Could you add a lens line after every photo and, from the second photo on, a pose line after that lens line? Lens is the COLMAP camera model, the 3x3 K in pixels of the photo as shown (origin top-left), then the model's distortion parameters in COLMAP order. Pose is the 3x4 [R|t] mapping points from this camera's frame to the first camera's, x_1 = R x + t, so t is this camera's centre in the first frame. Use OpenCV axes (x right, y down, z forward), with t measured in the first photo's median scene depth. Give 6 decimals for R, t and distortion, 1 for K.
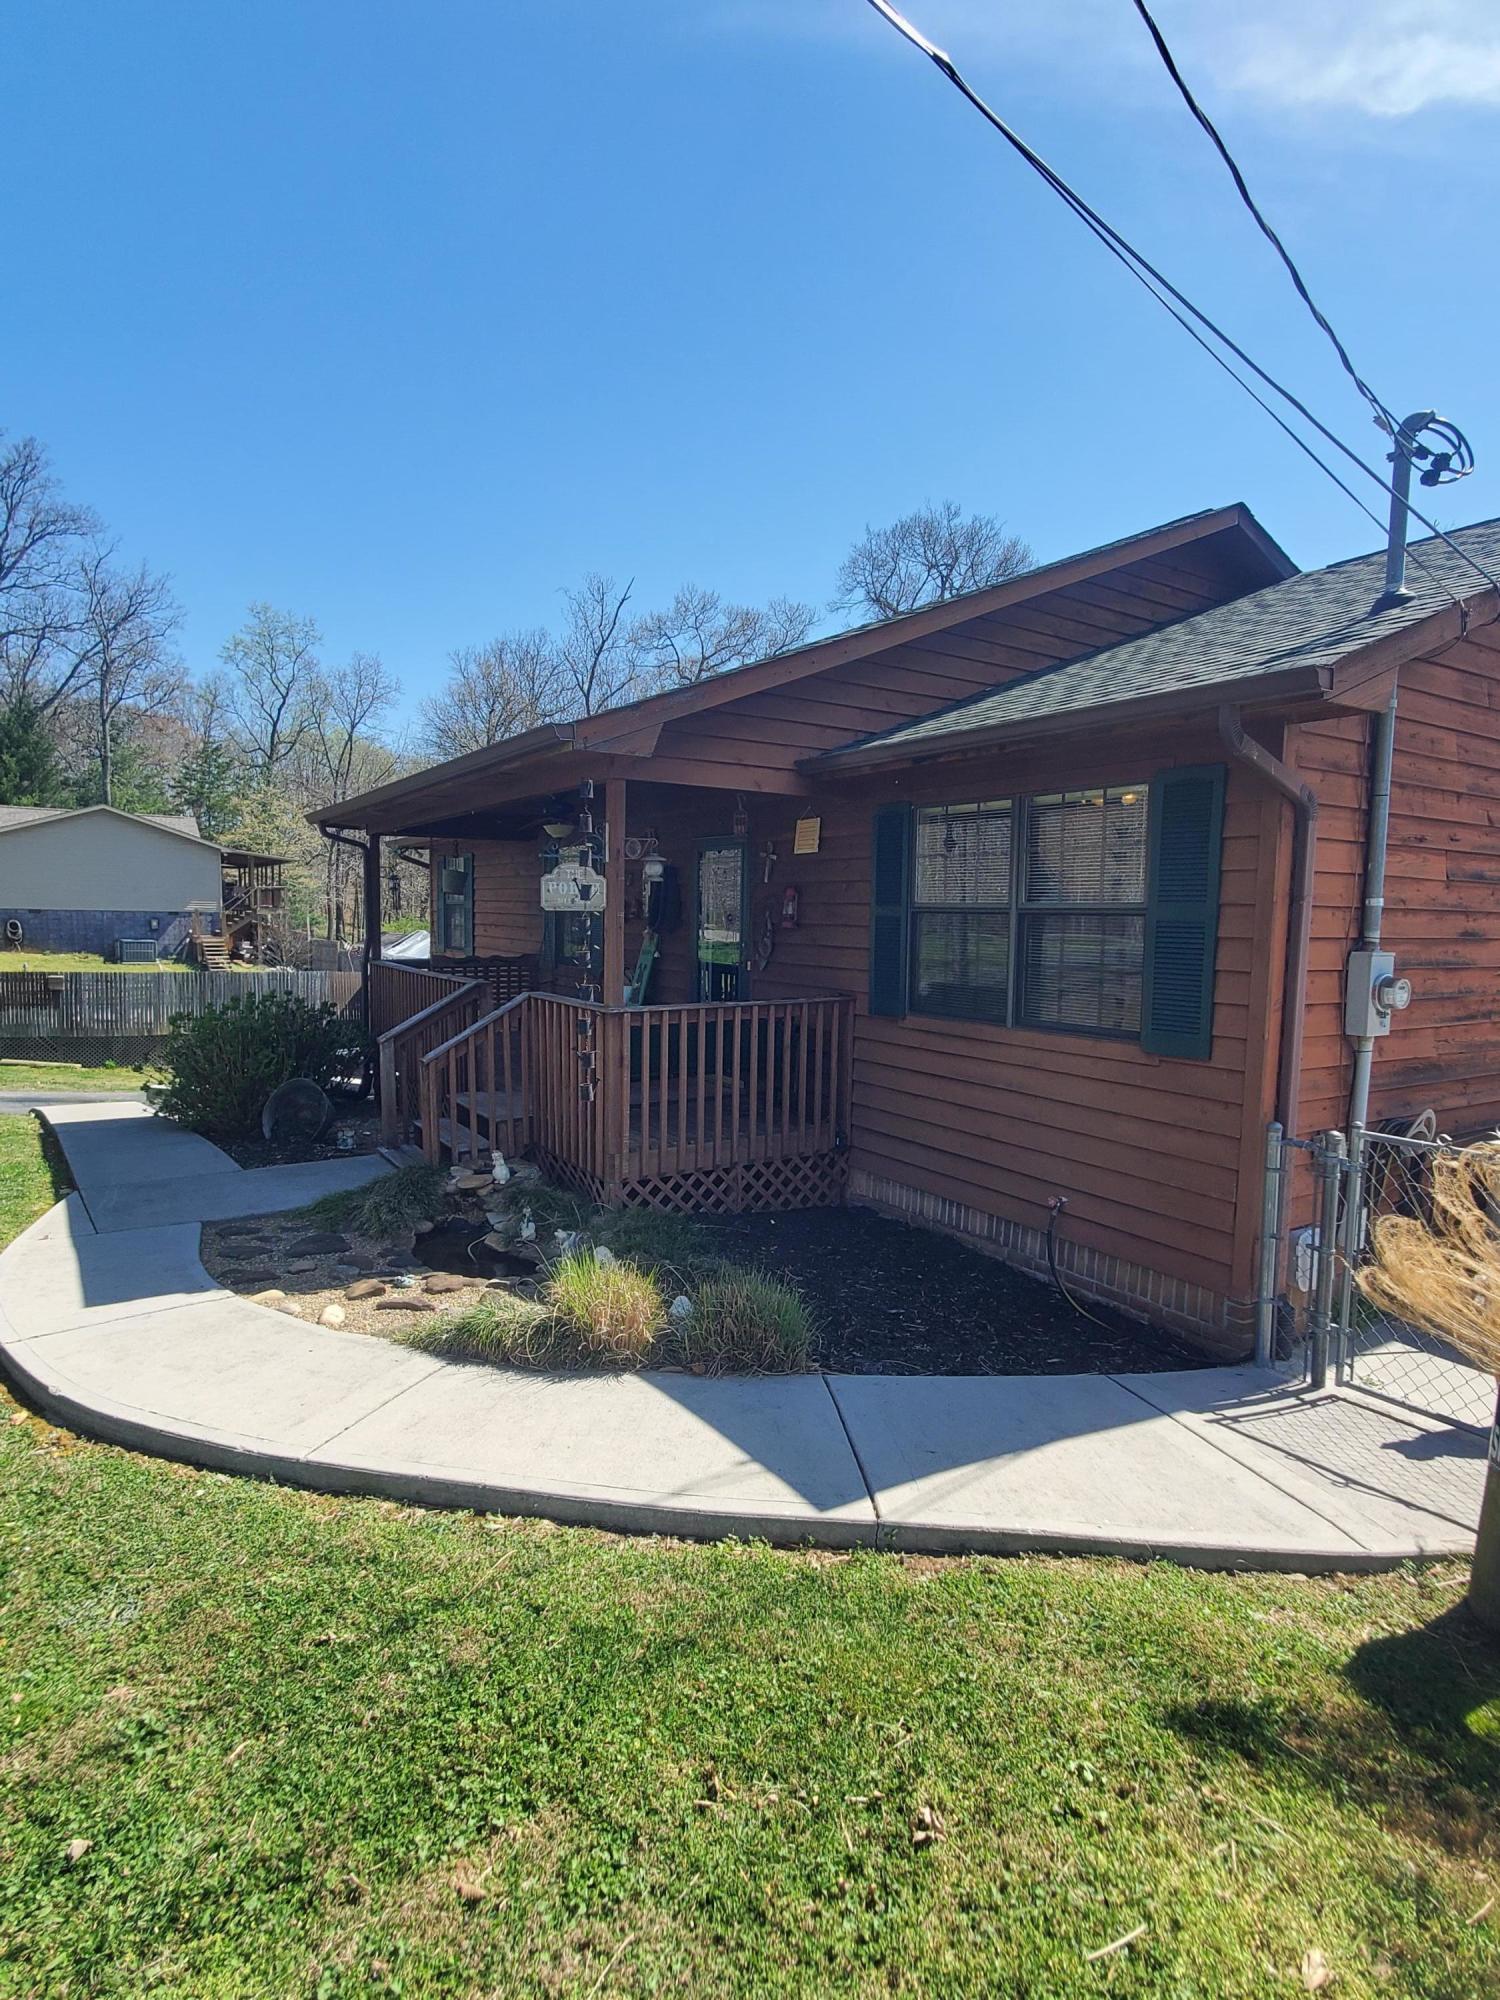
lens RADIAL K [[1044.1, 0, 751.4], [0, 1044.1, 1003.9], [0, 0, 1]] dist [-0.009224, 0.001758]
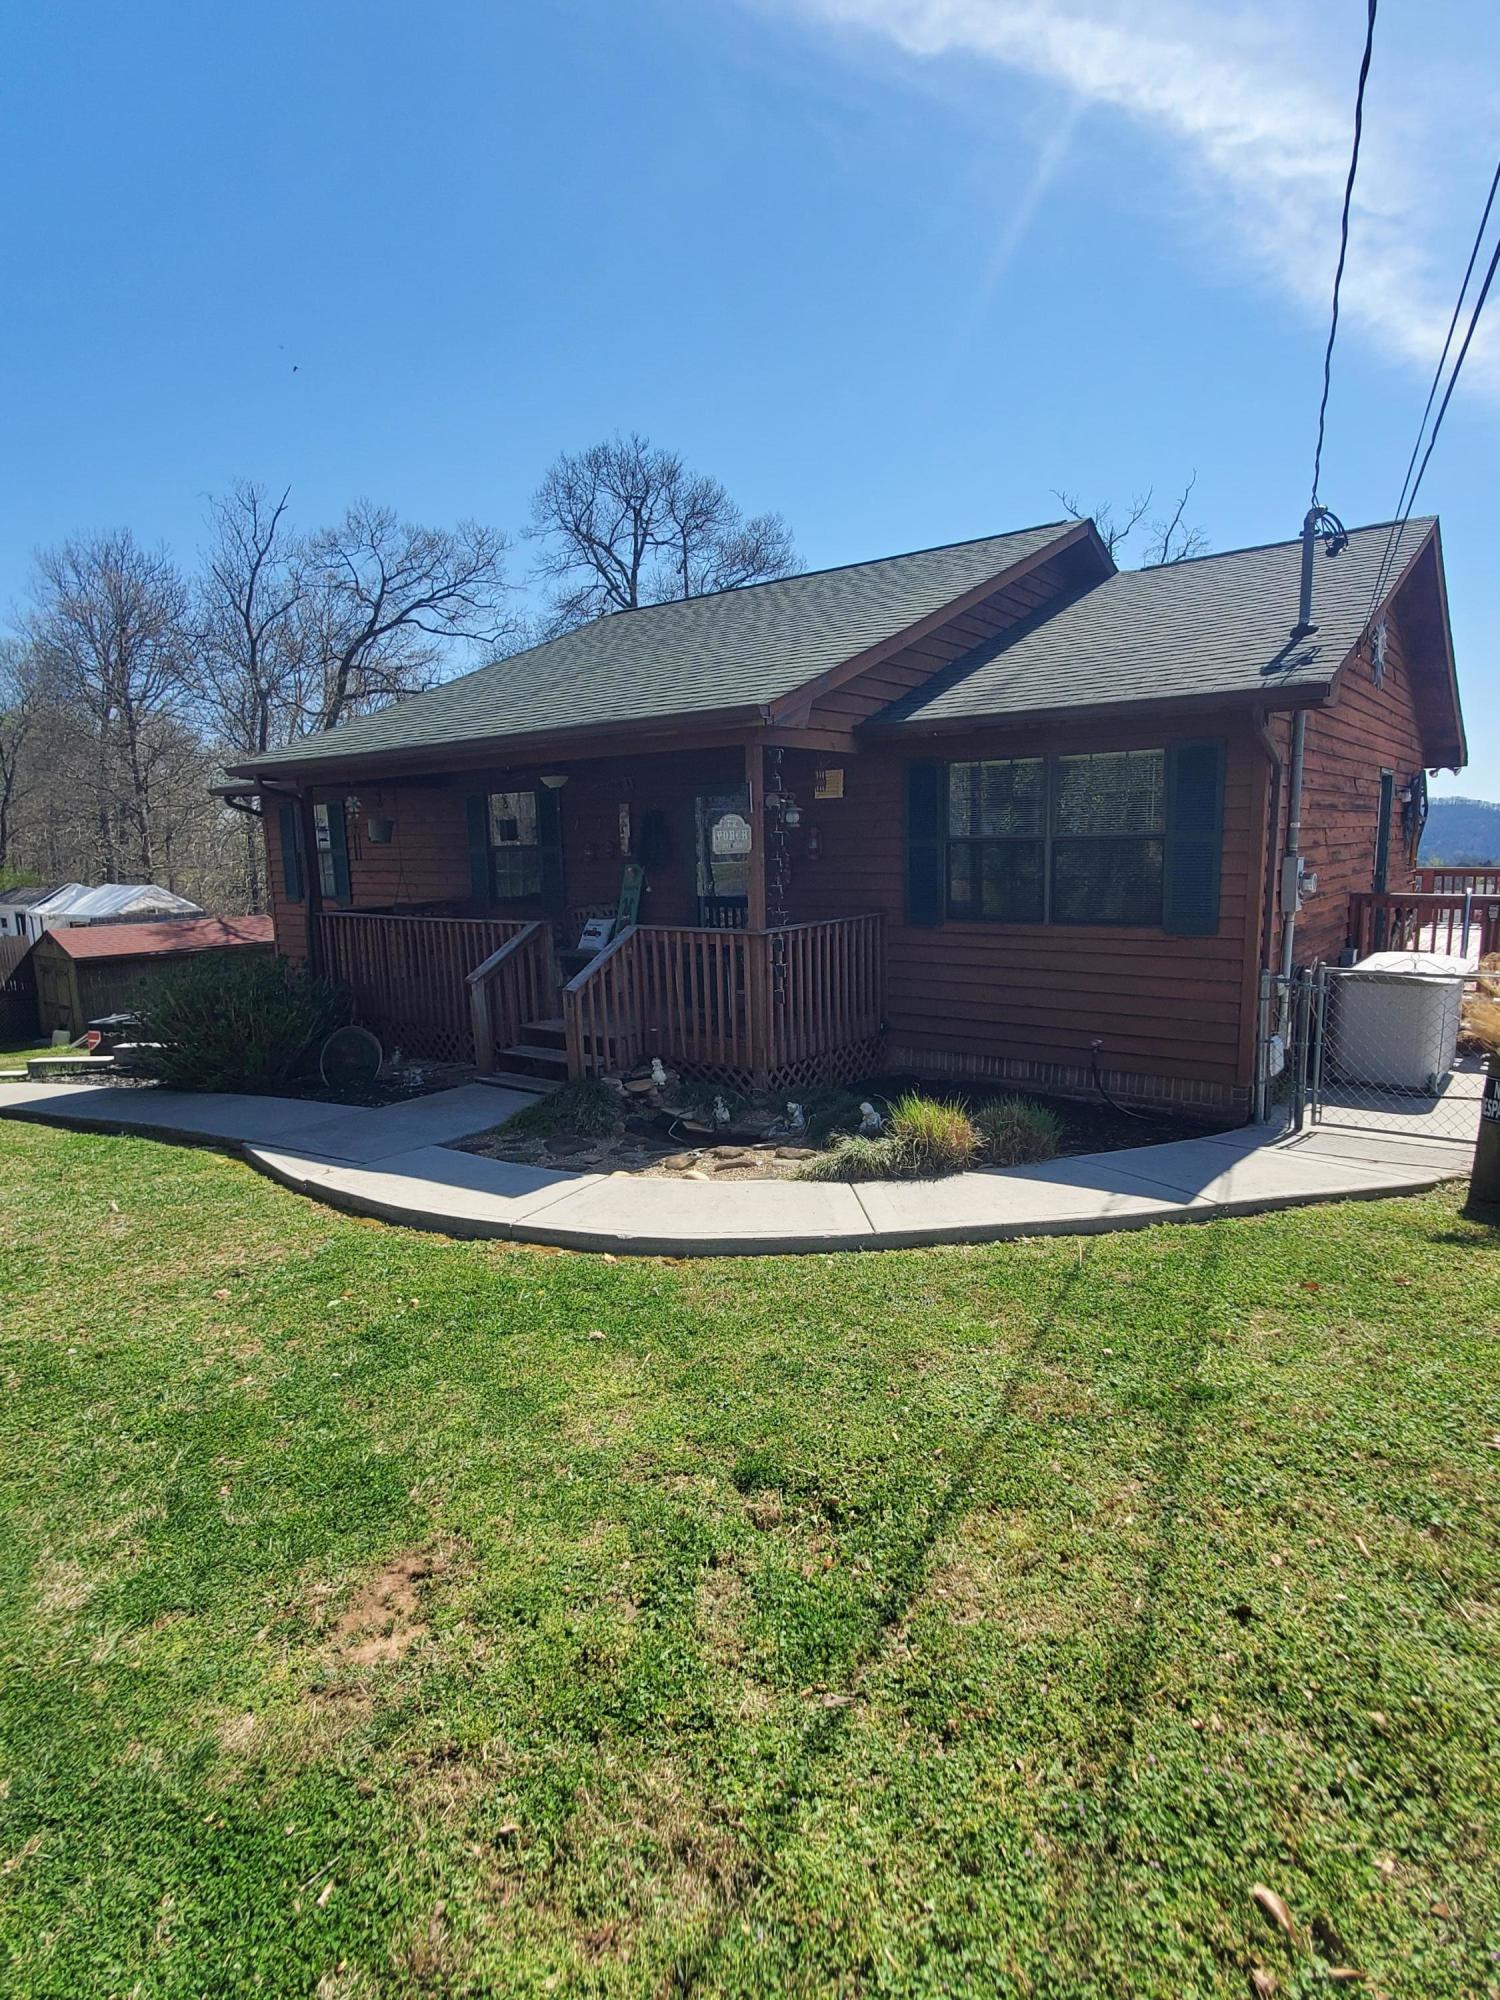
lens RADIAL K [[1044.1, 0, 749.3], [0, 1044.1, 1001.3], [0, 0, 1]] dist [-0.009224, 0.001758]
pose [[0.942653, -0.090963, 0.321140, -0.587872], [0.069085, 0.994486, 0.078901, -0.012629], [-0.326547, -0.052190, 0.943739, -0.184193]]
